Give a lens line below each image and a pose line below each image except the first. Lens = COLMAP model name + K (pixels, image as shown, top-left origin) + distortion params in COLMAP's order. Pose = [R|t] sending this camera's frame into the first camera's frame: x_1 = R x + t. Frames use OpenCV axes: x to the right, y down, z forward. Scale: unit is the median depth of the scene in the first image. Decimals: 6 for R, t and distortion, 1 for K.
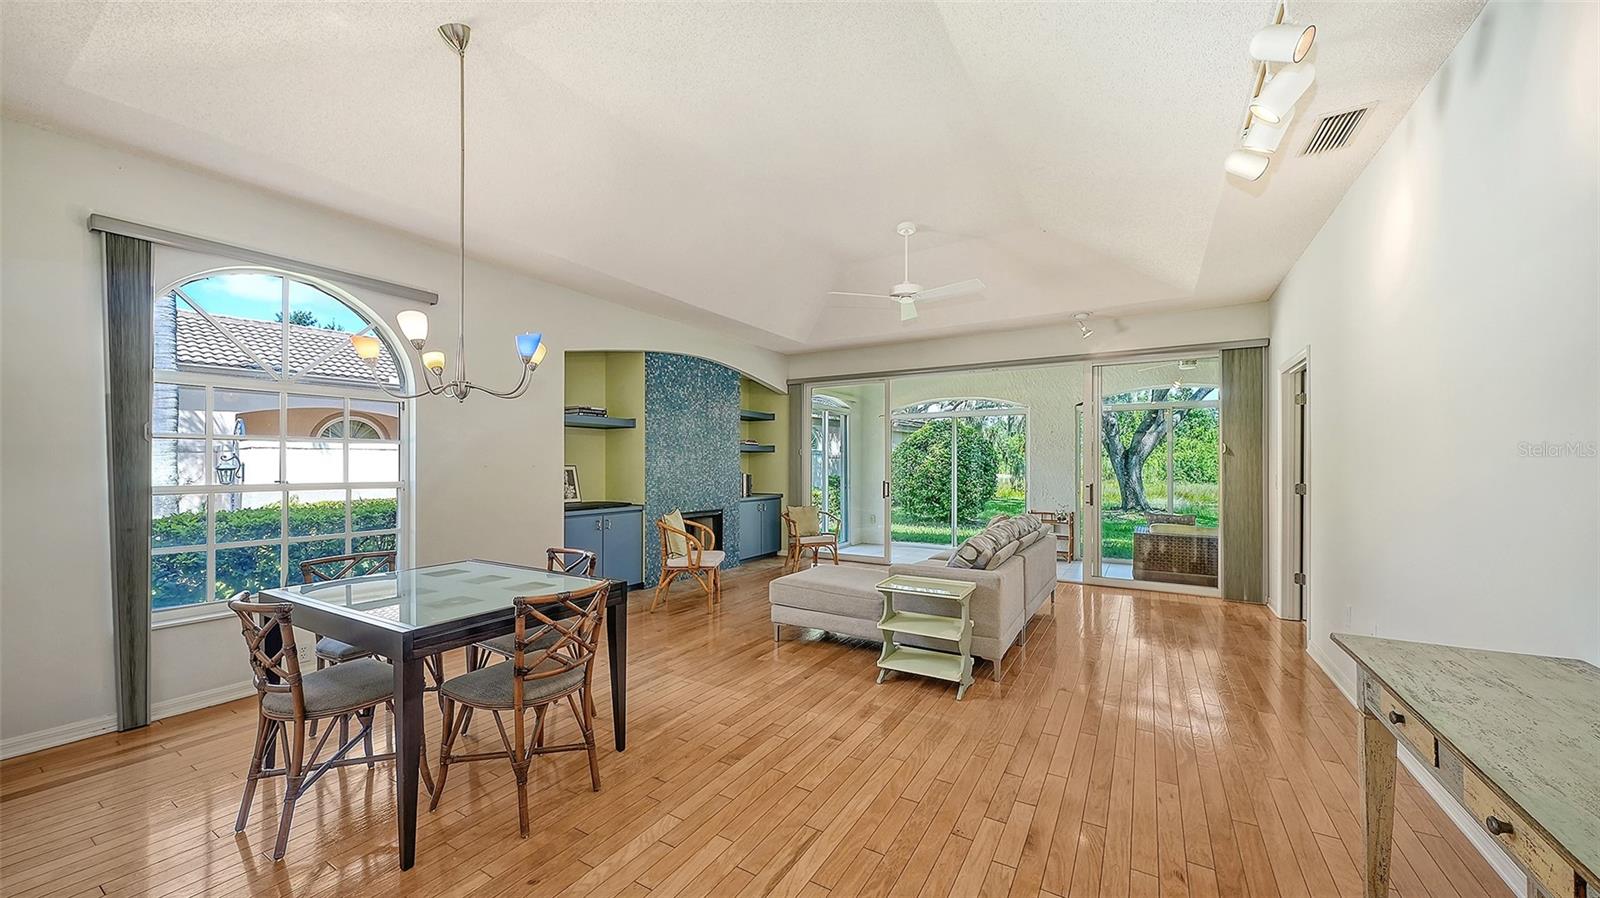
lens RADIAL K [[566.8, 0, 800.0], [0, 566.8, 449.0], [0, 0, 1]] dist [0.000245, 0.000018]
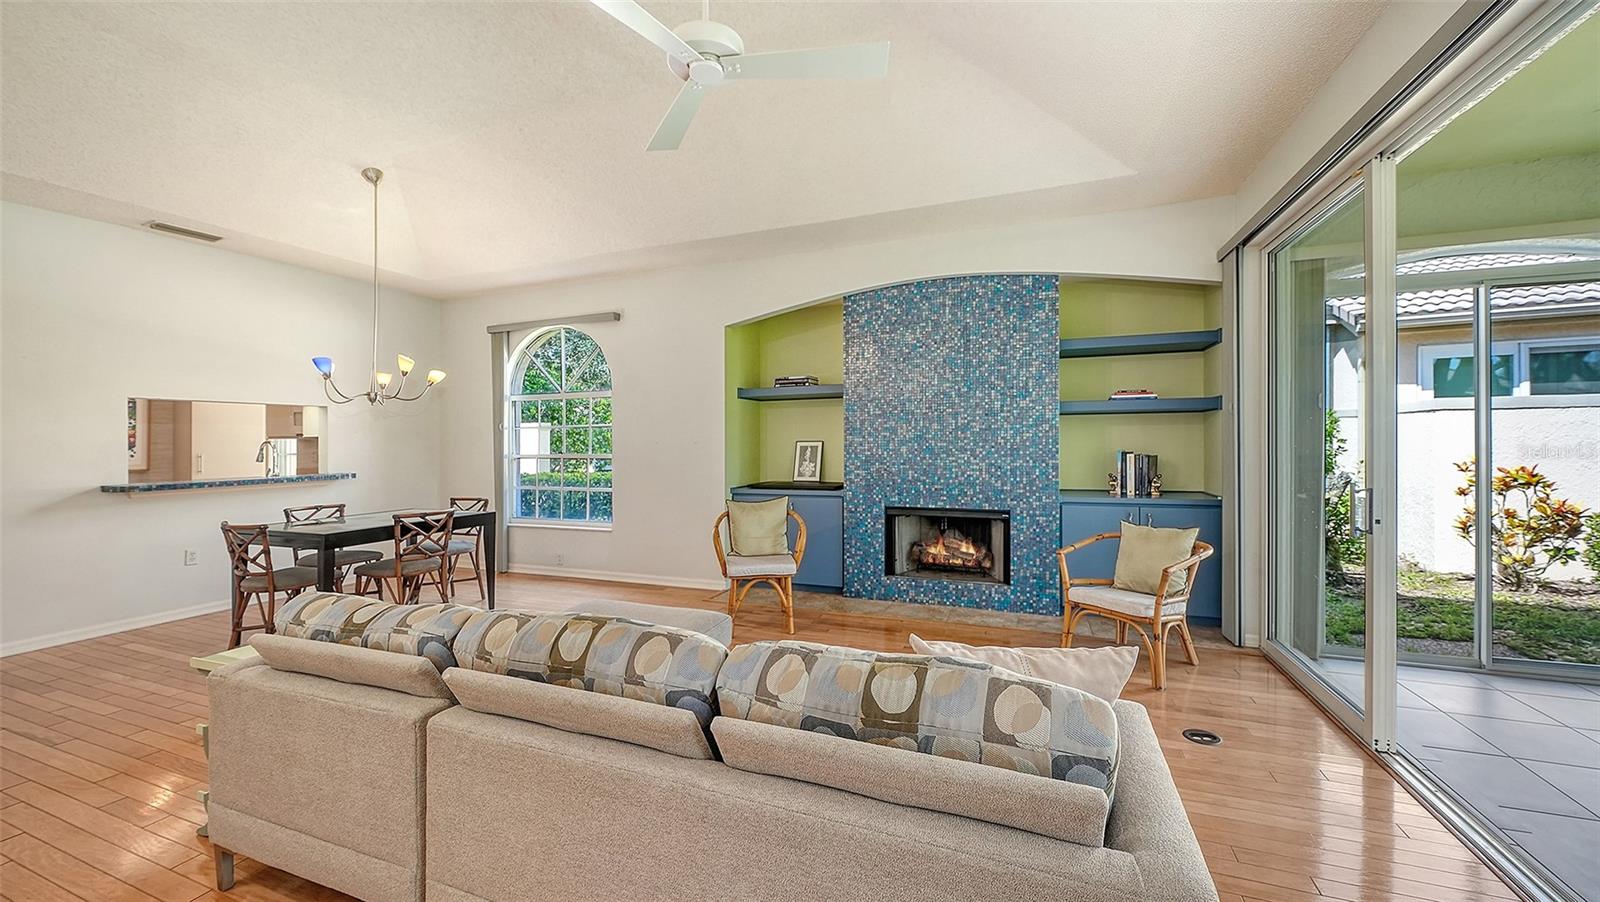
lens RADIAL K [[579.4, 0, 800.0], [0, 579.4, 451.0], [0, 0, 1]] dist [0.000043, 0.000131]
pose [[0.186014, 0.016707, -0.982405, 0.486980], [0.036727, 0.999038, 0.023945, 0.020467], [0.981860, -0.040535, 0.185221, 0.743410]]
